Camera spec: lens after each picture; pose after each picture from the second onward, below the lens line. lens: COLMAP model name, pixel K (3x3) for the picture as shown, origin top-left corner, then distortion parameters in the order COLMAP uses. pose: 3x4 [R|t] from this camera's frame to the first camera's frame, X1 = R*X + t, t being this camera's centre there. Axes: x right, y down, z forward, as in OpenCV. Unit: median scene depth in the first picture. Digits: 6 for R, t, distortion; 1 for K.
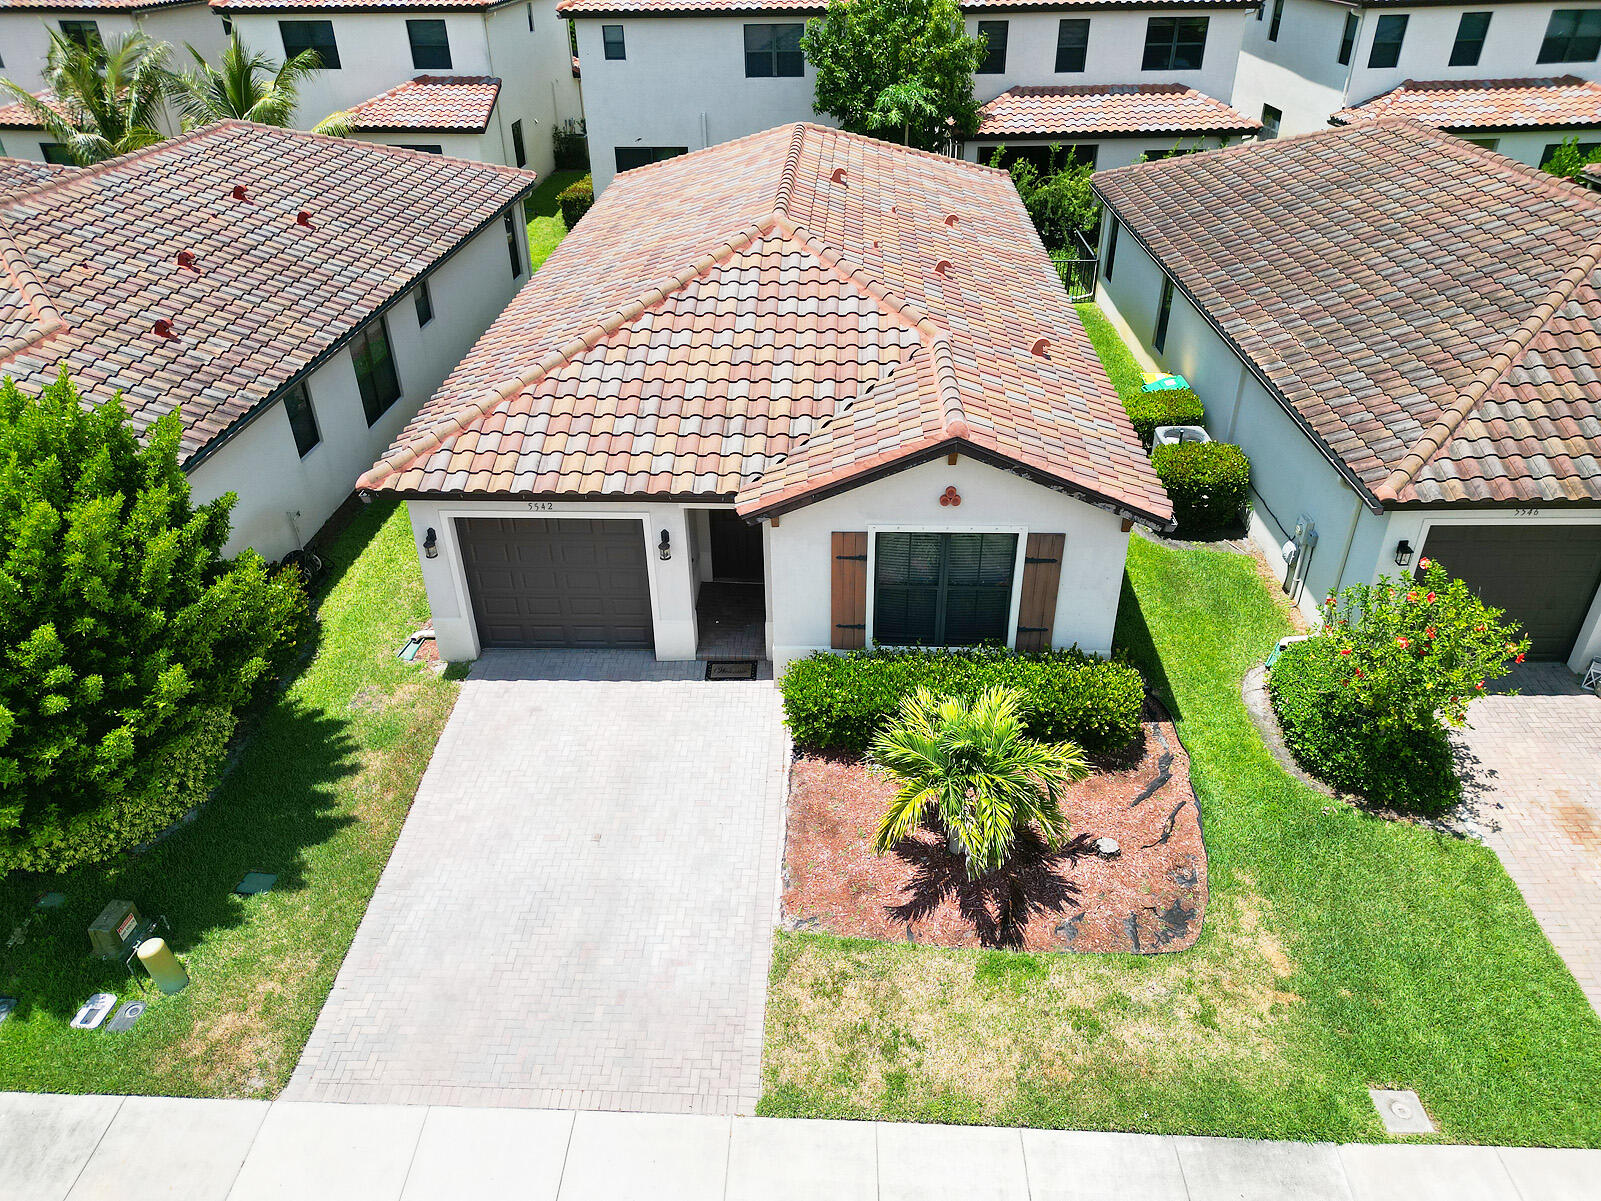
lens RADIAL K [[1116.2, 0, 795.9], [0, 1116.2, 600.5], [0, 0, 1]] dist [0.077603, -0.078175]
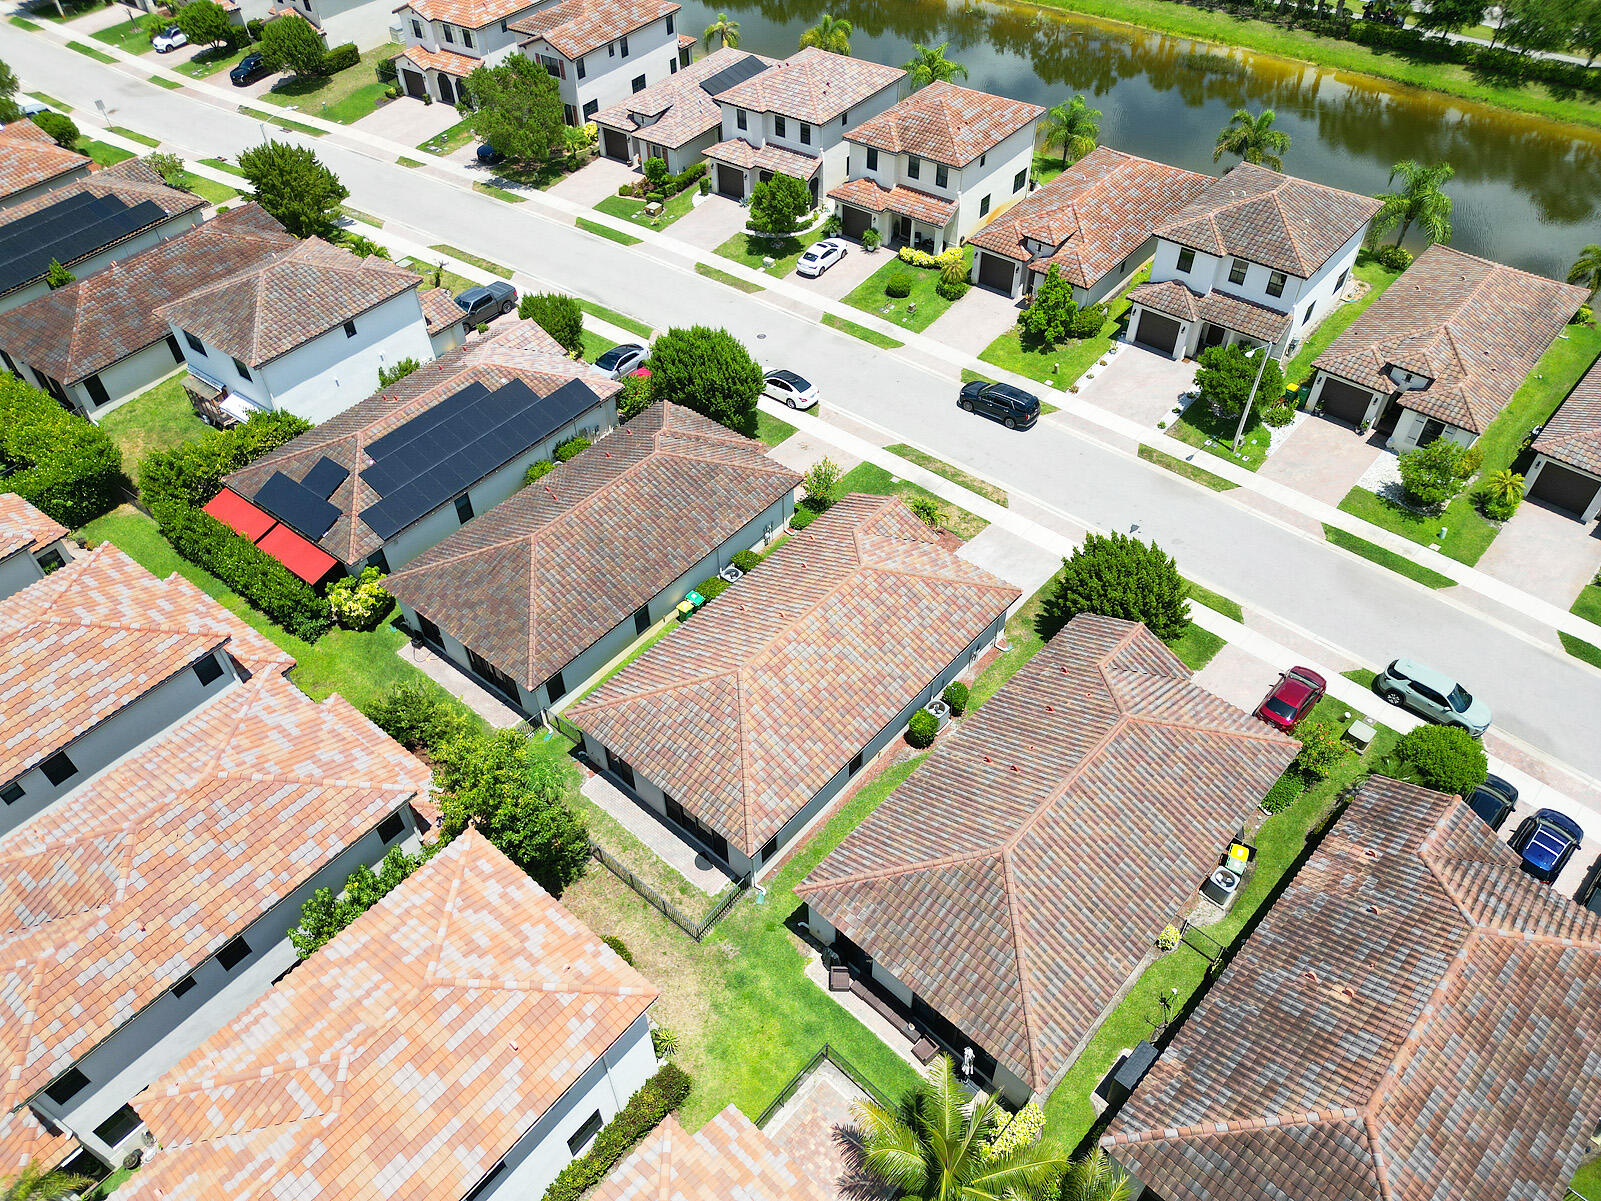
lens RADIAL K [[1110.9, 0, 803.6], [0, 1110.9, 602.7], [0, 0, 1]] dist [0.153870, -0.266692]
pose [[-0.789099, -0.423789, 0.444663, -1.457140], [0.347801, 0.288431, 0.892100, -3.544657], [-0.506317, 0.858610, -0.080206, 1.715090]]
